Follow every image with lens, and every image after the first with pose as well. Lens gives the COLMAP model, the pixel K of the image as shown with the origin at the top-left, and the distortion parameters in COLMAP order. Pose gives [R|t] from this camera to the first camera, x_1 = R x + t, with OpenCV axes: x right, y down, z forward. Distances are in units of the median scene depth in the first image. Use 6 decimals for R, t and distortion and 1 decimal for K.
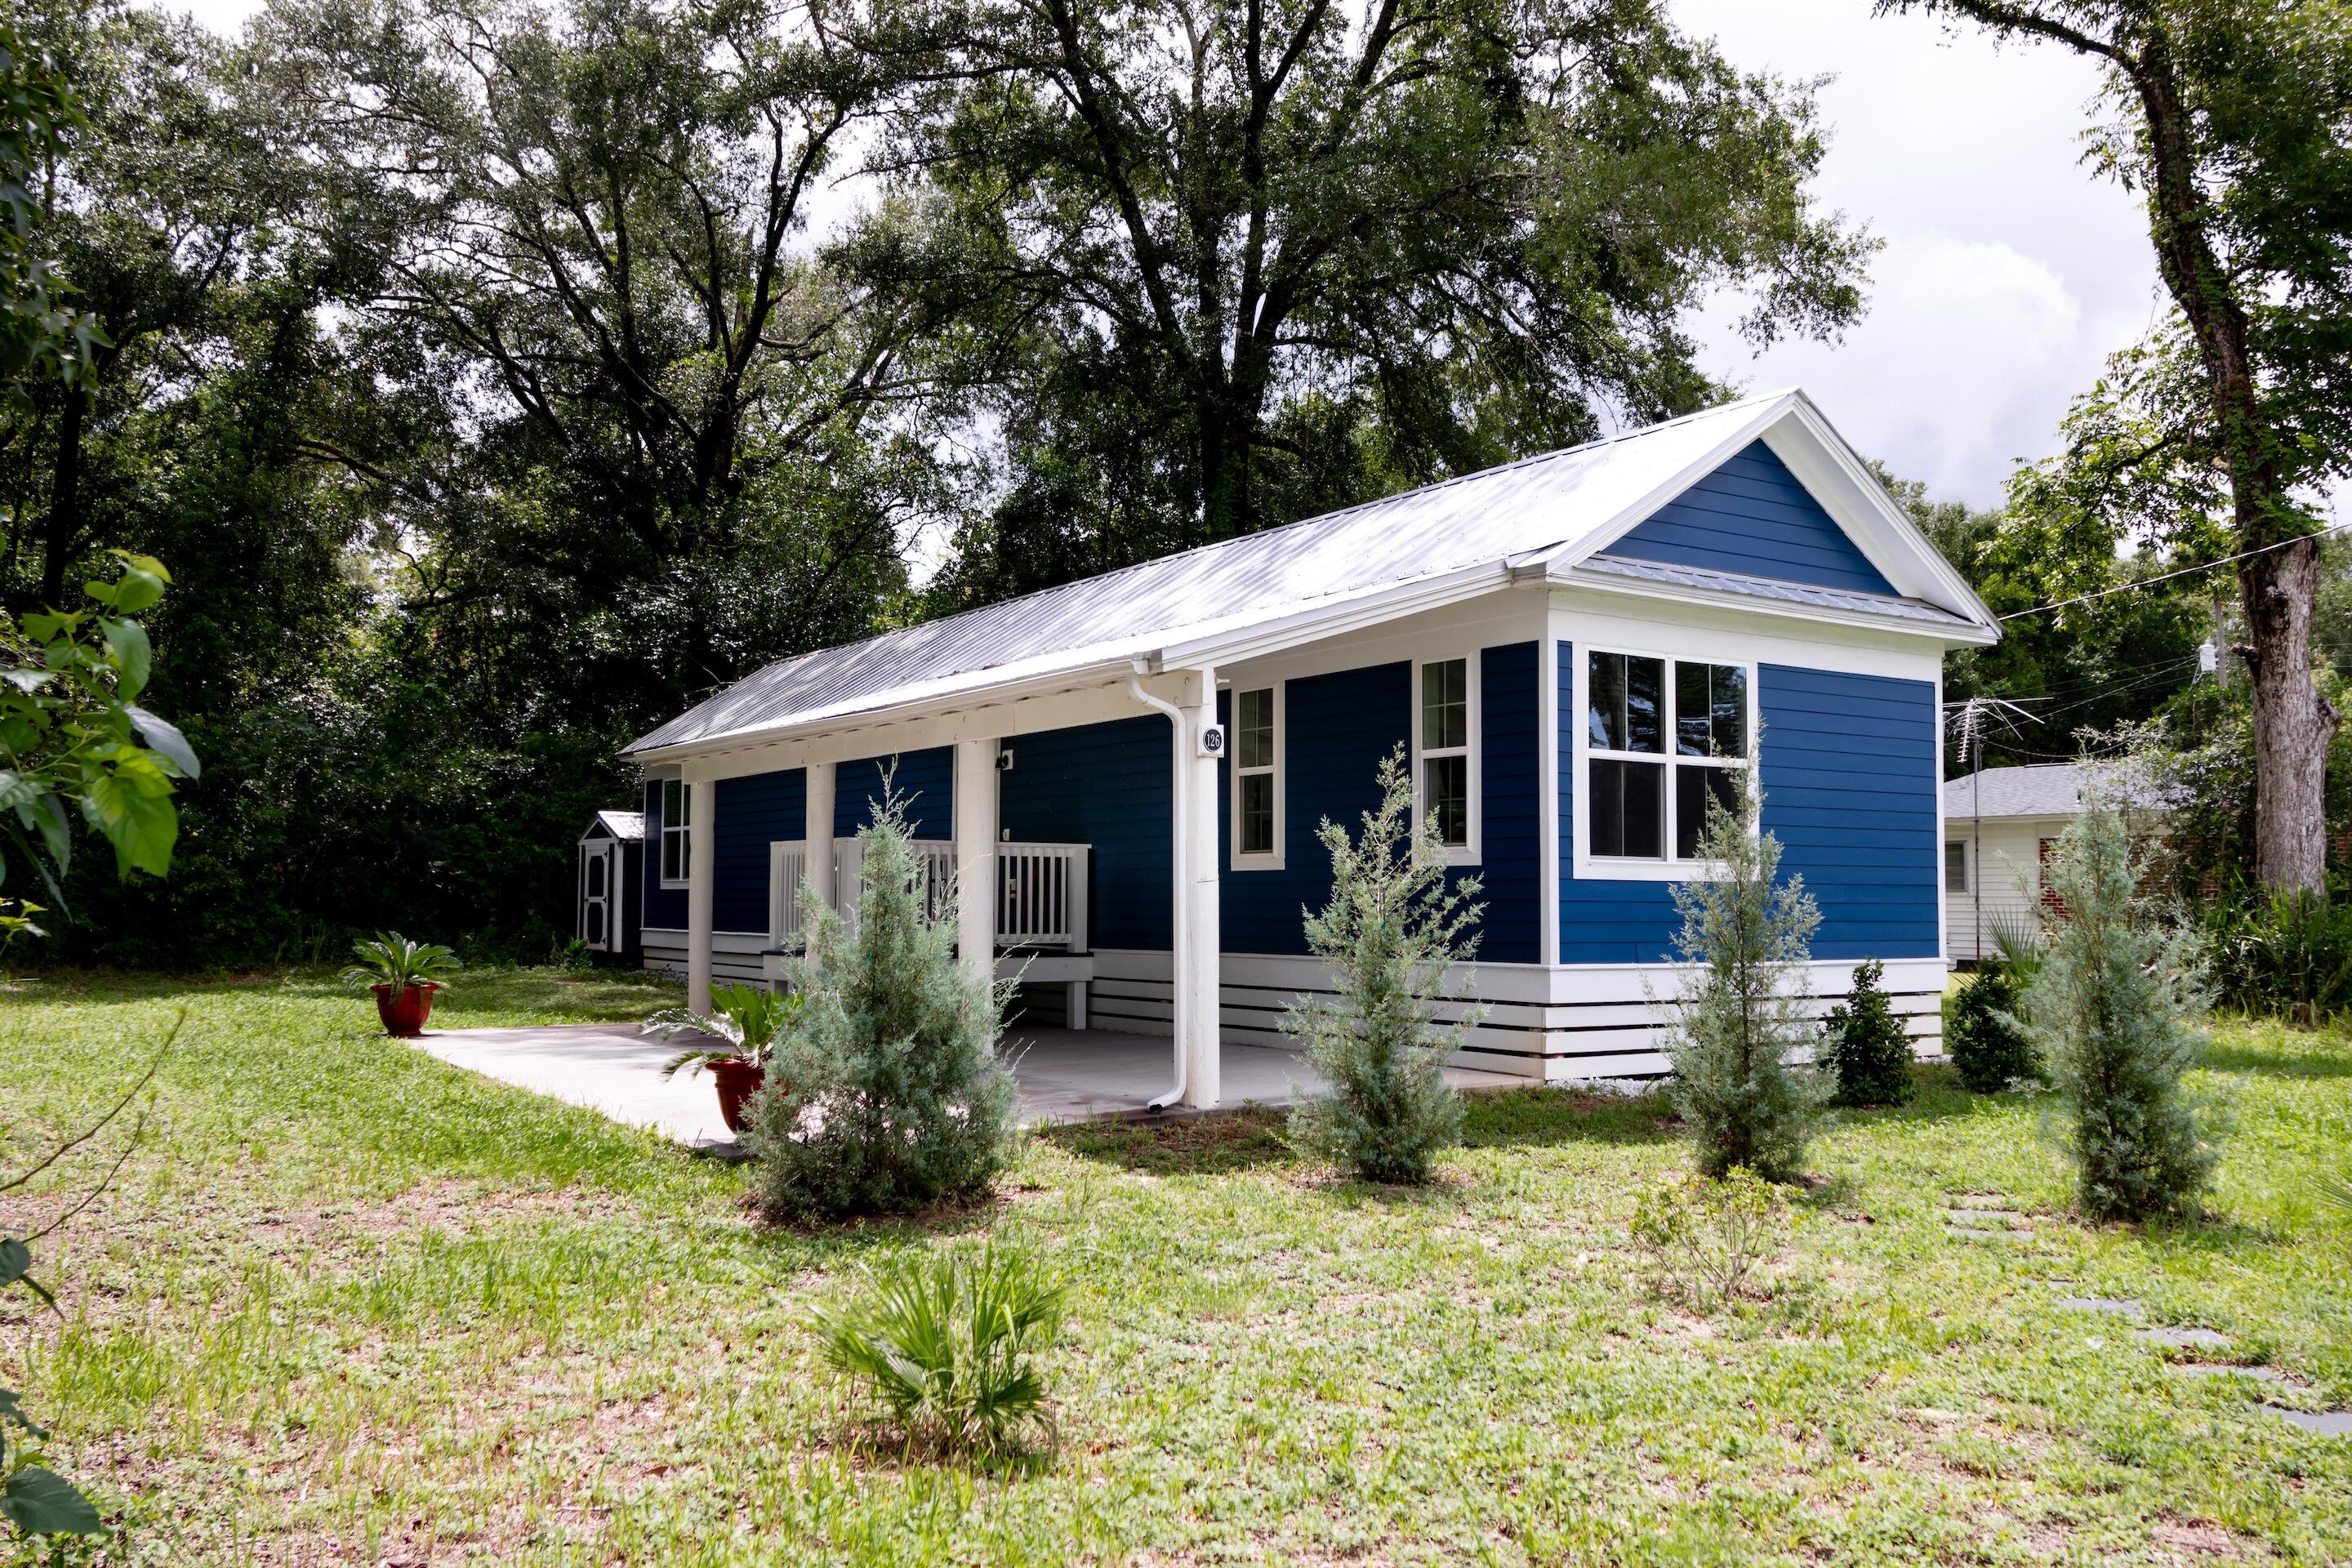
lens RADIAL K [[1912.5, 0, 1162.7], [0, 1912.5, 786.8], [0, 0, 1]] dist [-0.006212, 0.028909]
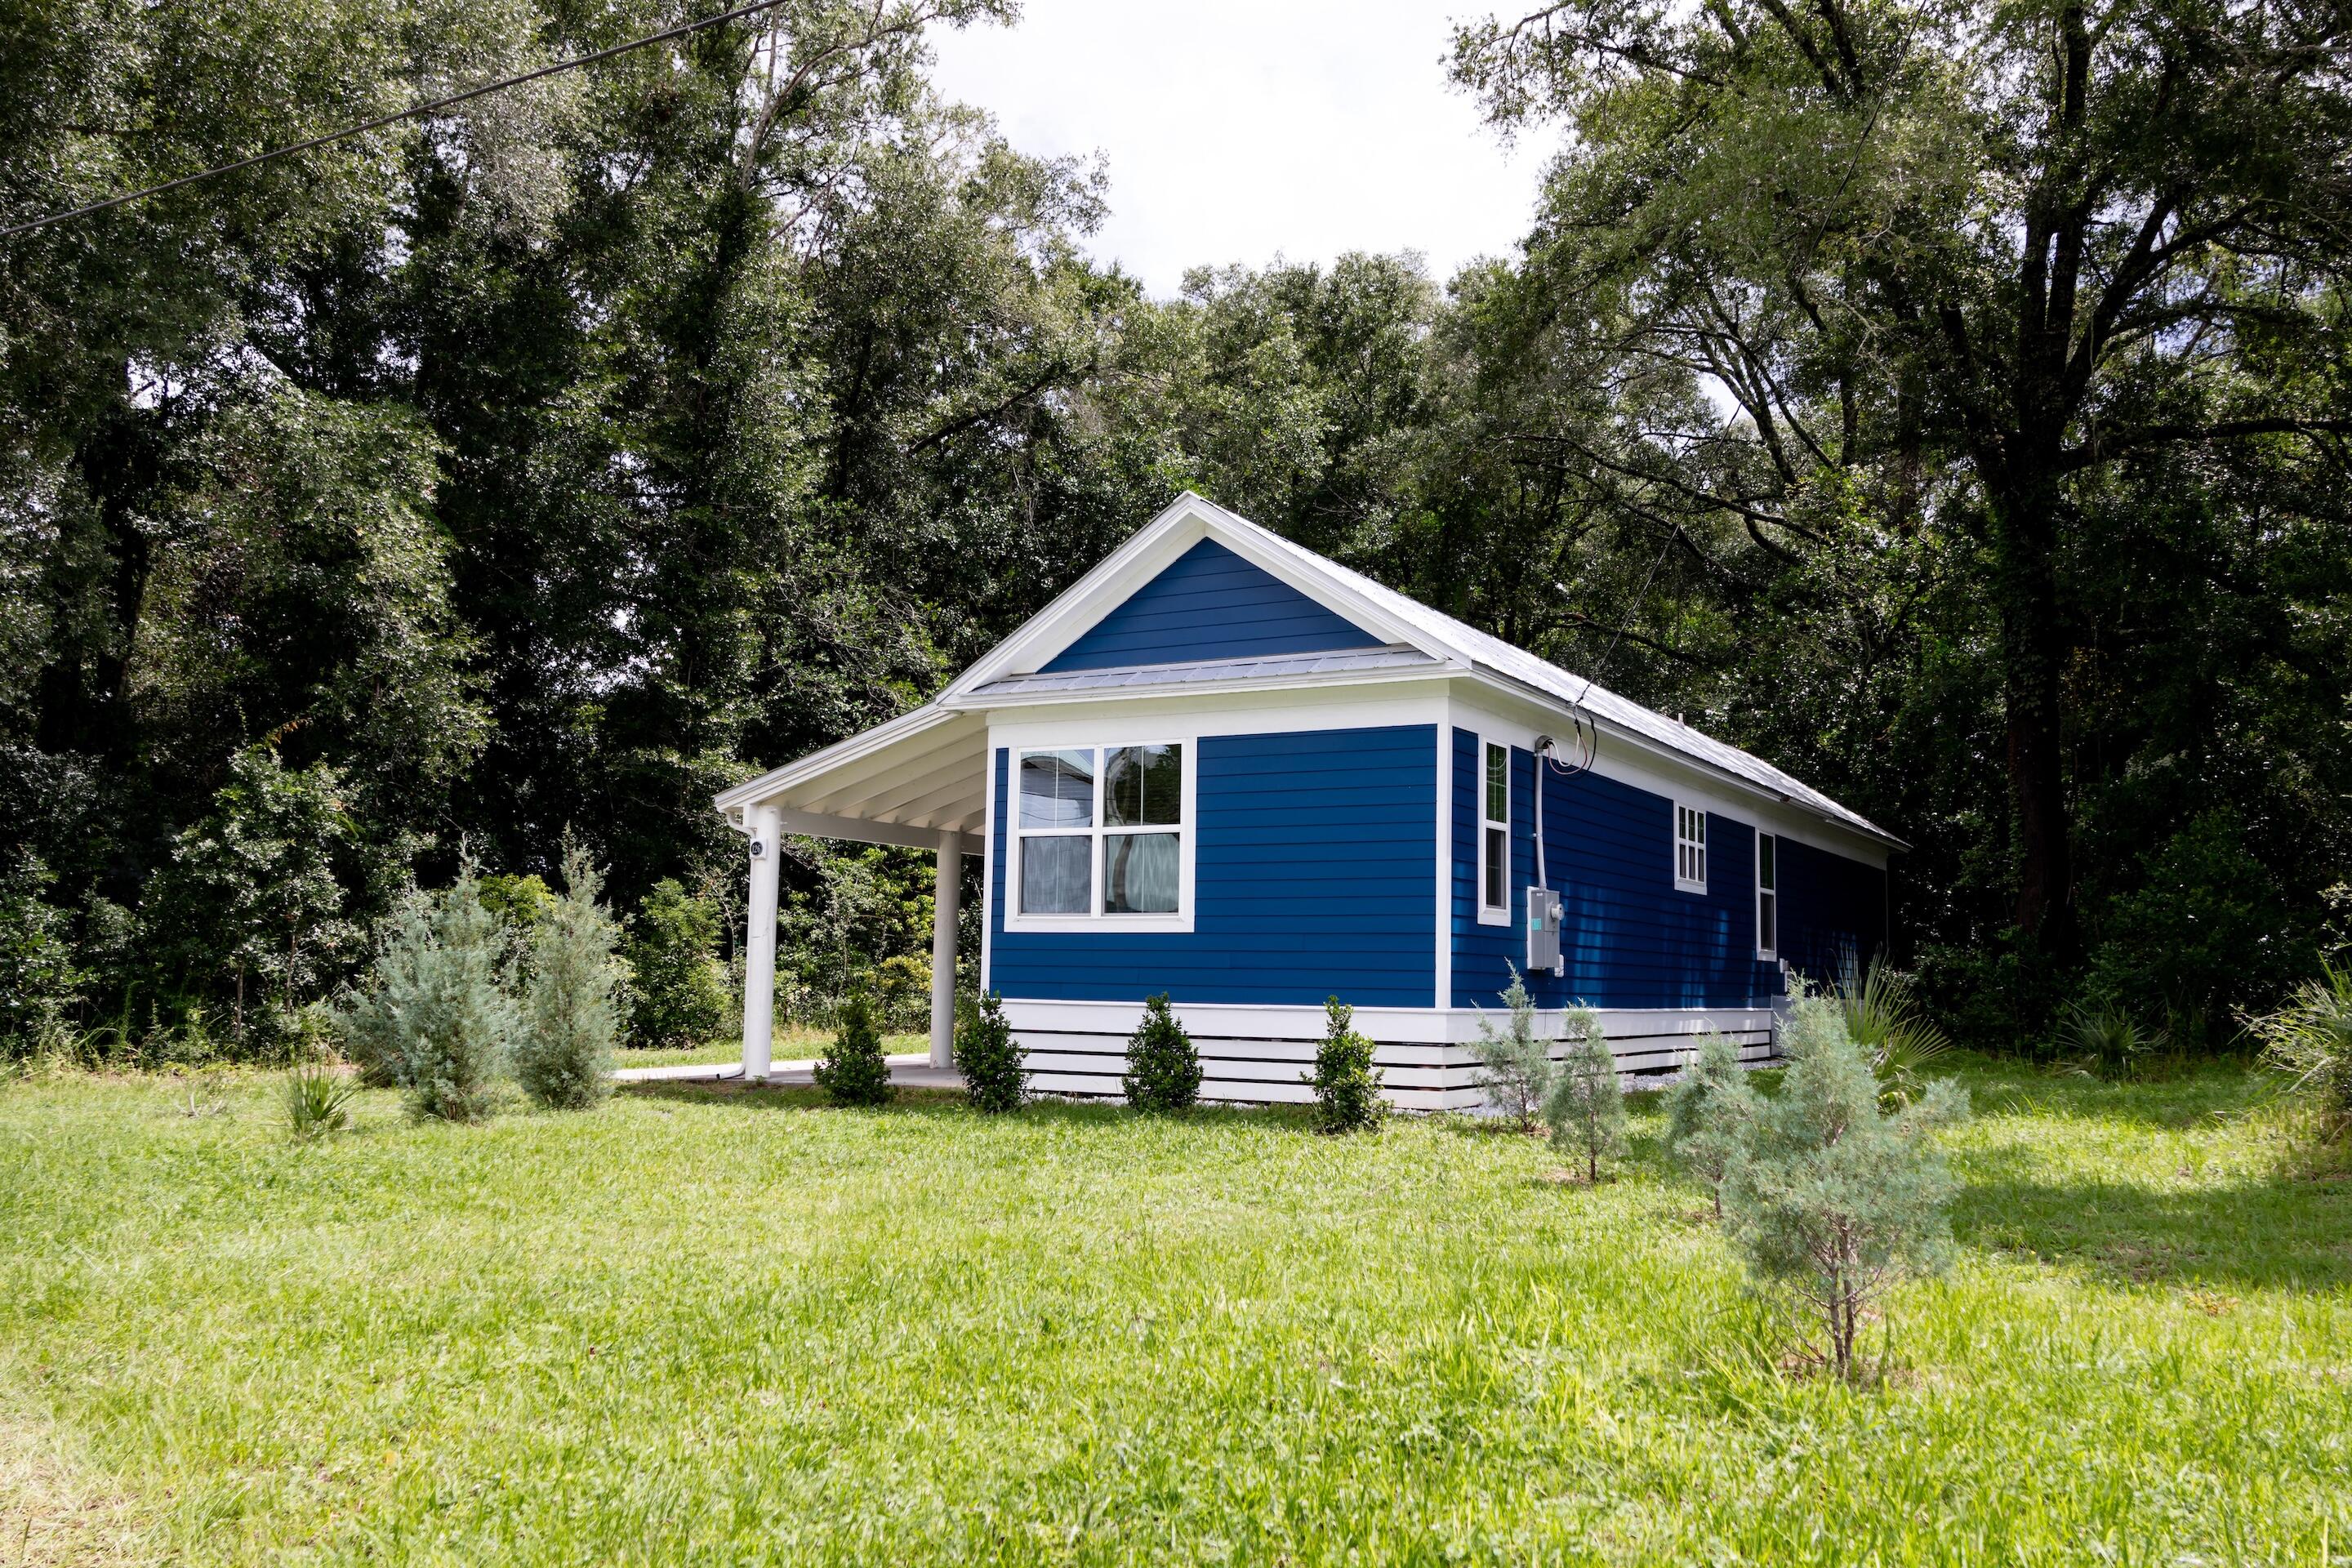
lens RADIAL K [[1912.5, 0, 1162.8], [0, 1912.5, 776.8], [0, 0, 1]] dist [-0.006212, 0.028909]
pose [[0.438253, -0.094983, -0.893819, 1.235533], [0.038815, 0.995473, -0.086753, 0.051989], [0.898013, 0.003326, 0.439956, 0.459880]]
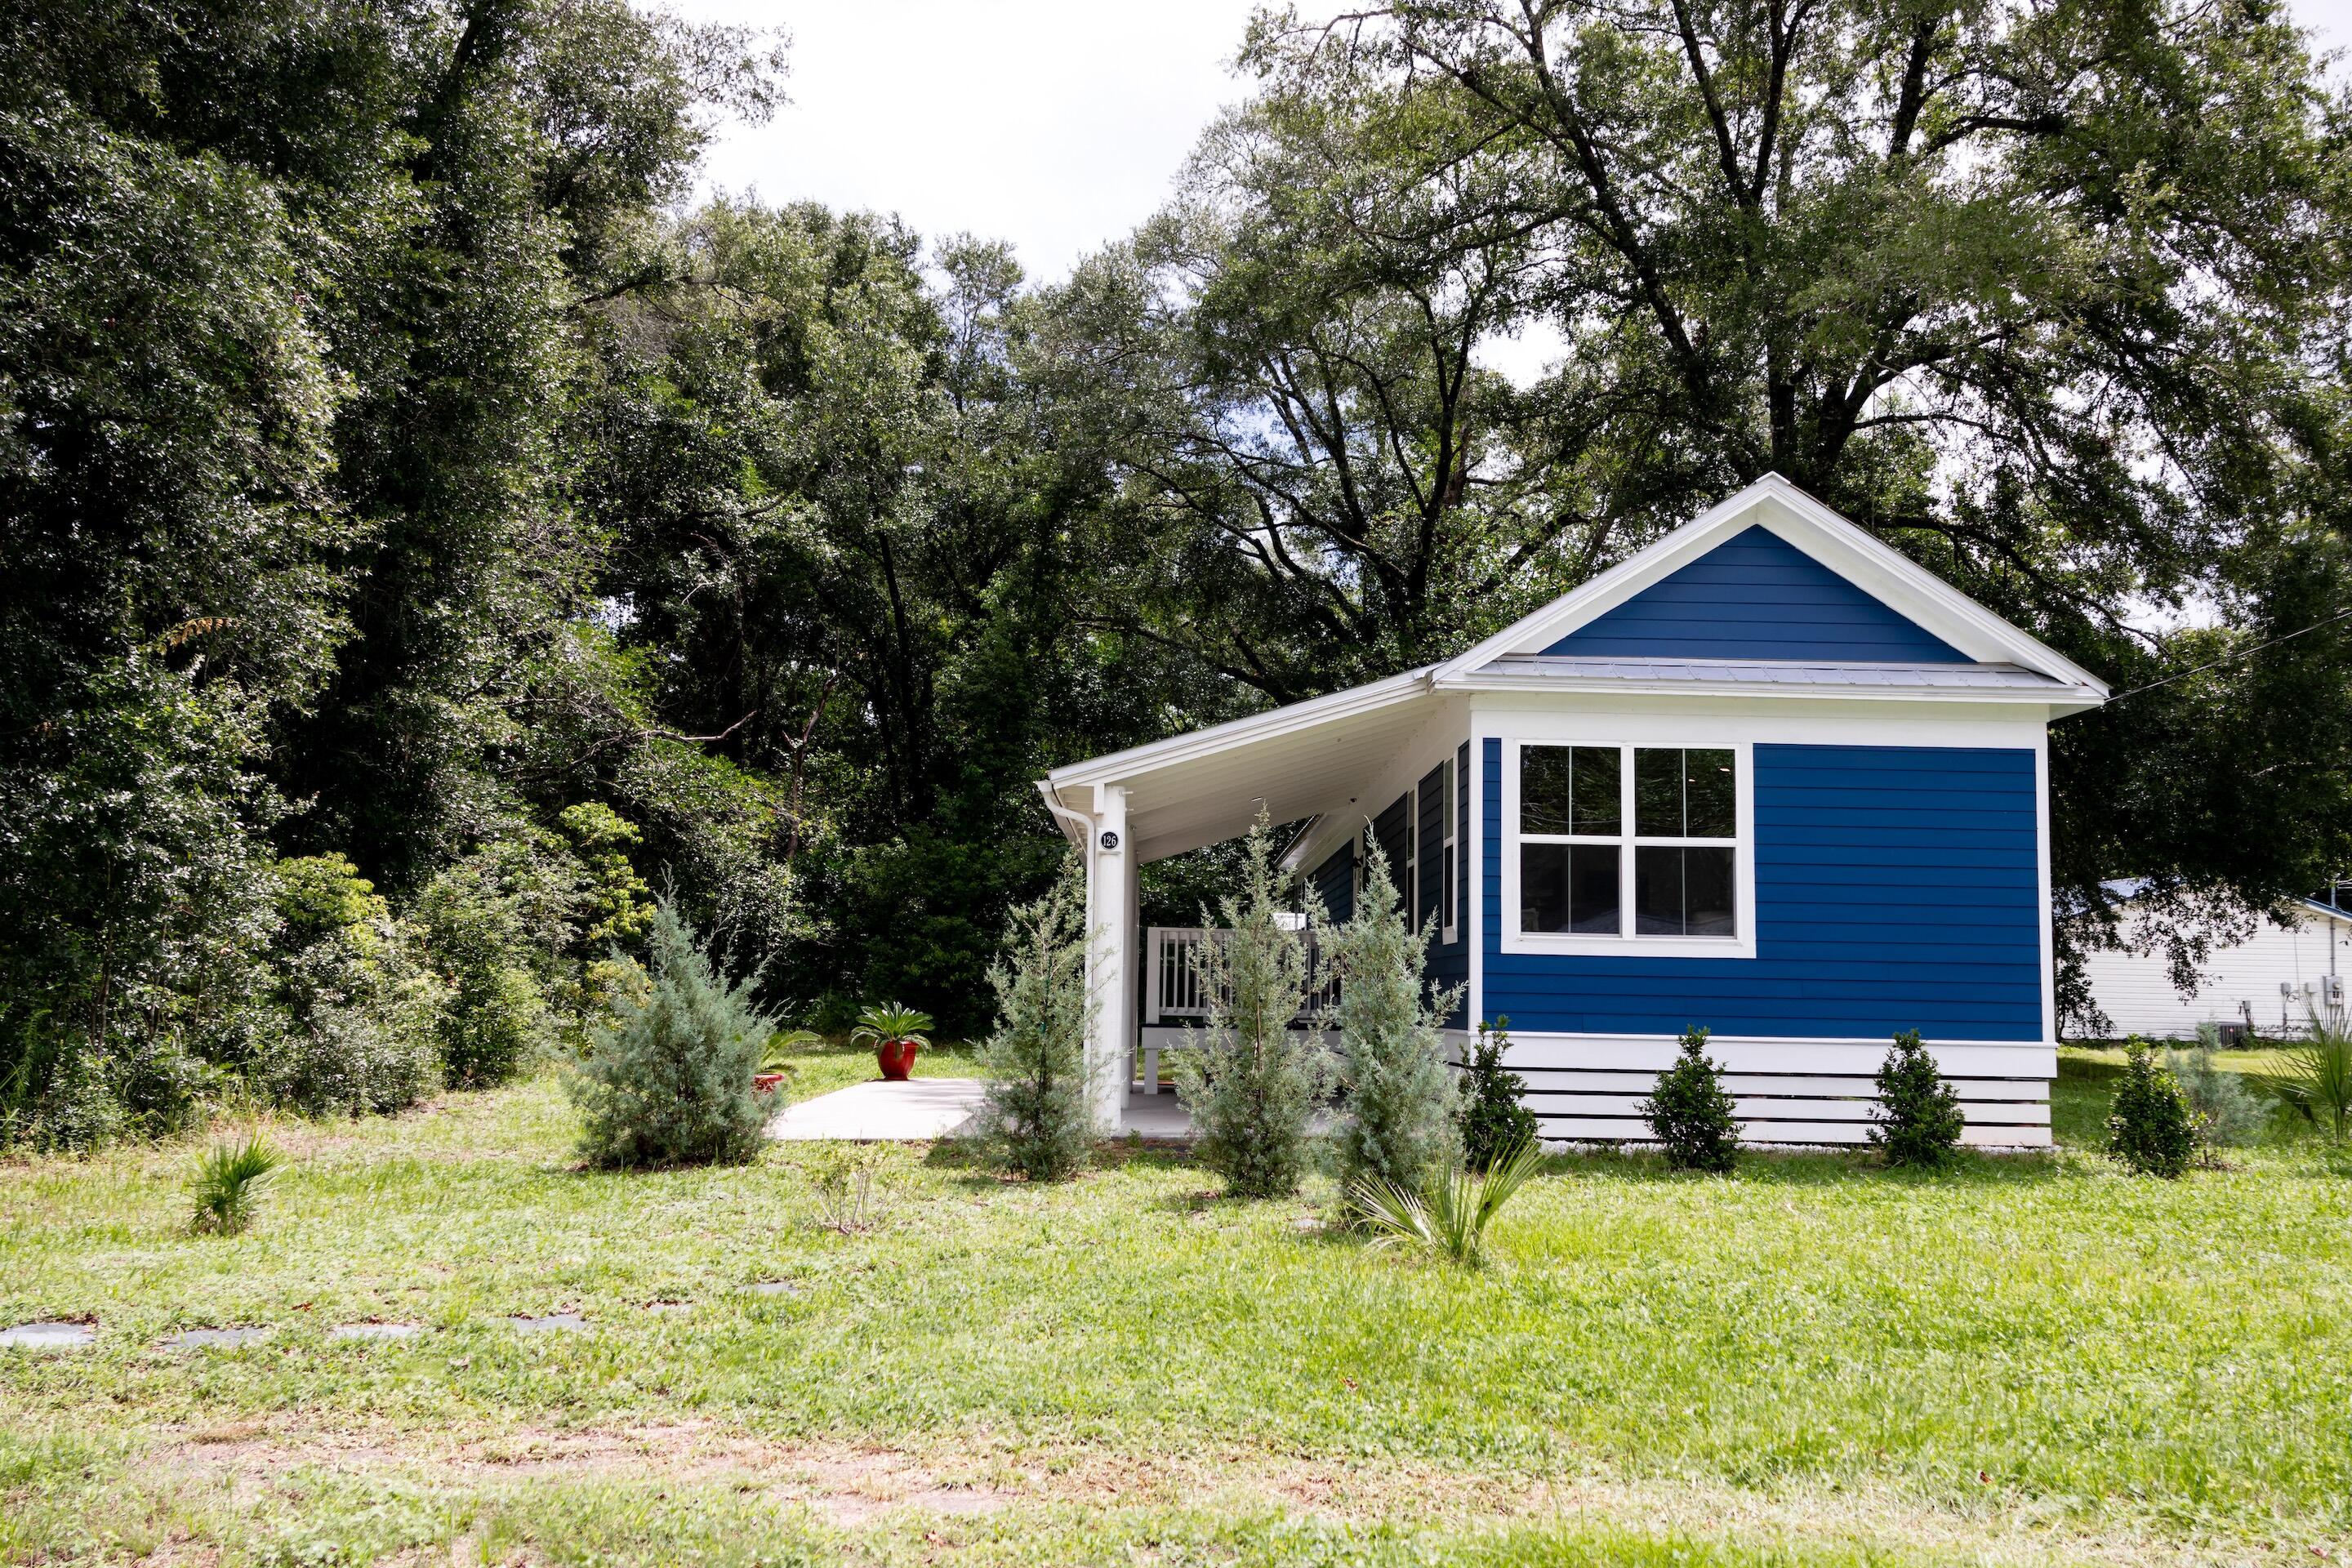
lens RADIAL K [[1912.5, 0, 1175.1], [0, 1912.5, 786.8], [0, 0, 1]] dist [-0.006212, 0.028909]
pose [[0.836424, -0.049494, -0.545843, 0.576721], [0.016733, 0.997756, -0.064829, 0.017924], [0.547827, 0.045091, 0.835375, -0.022965]]
